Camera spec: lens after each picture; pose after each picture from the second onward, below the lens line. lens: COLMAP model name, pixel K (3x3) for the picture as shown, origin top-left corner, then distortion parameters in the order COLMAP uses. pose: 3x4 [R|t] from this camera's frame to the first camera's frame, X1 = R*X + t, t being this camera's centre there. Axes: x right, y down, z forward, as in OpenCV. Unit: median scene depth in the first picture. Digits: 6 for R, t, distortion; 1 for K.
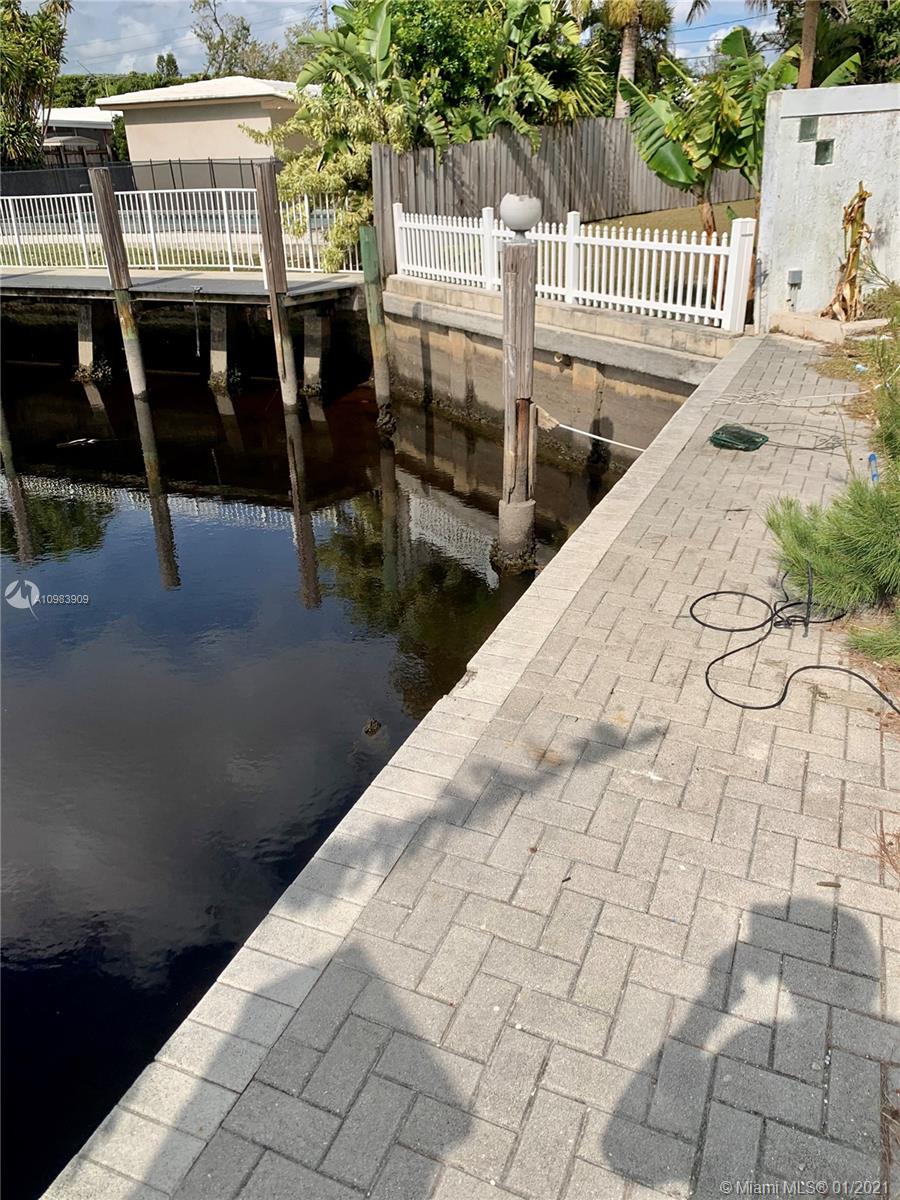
lens RADIAL K [[944.9, 0, 450.0], [0, 944.9, 600.0], [0, 0, 1]] dist [-0.008483, -0.000939]
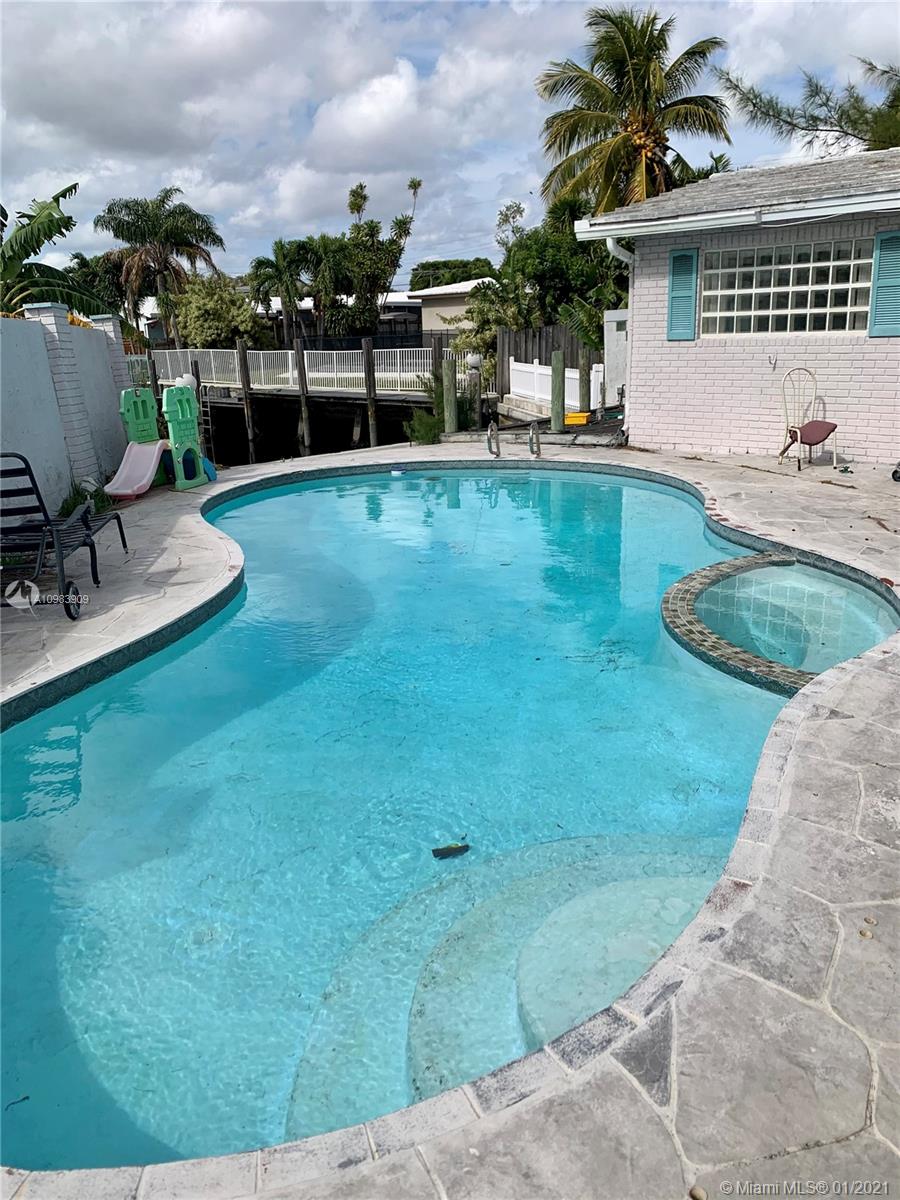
lens RADIAL K [[944.9, 0, 450.0], [0, 944.9, 600.0], [0, 0, 1]] dist [-0.008483, -0.000939]
pose [[0.935704, 0.099053, -0.338594, 0.500868], [-0.147658, 0.981623, -0.120887, 0.286450], [0.320397, 0.163111, 0.933135, -0.680789]]
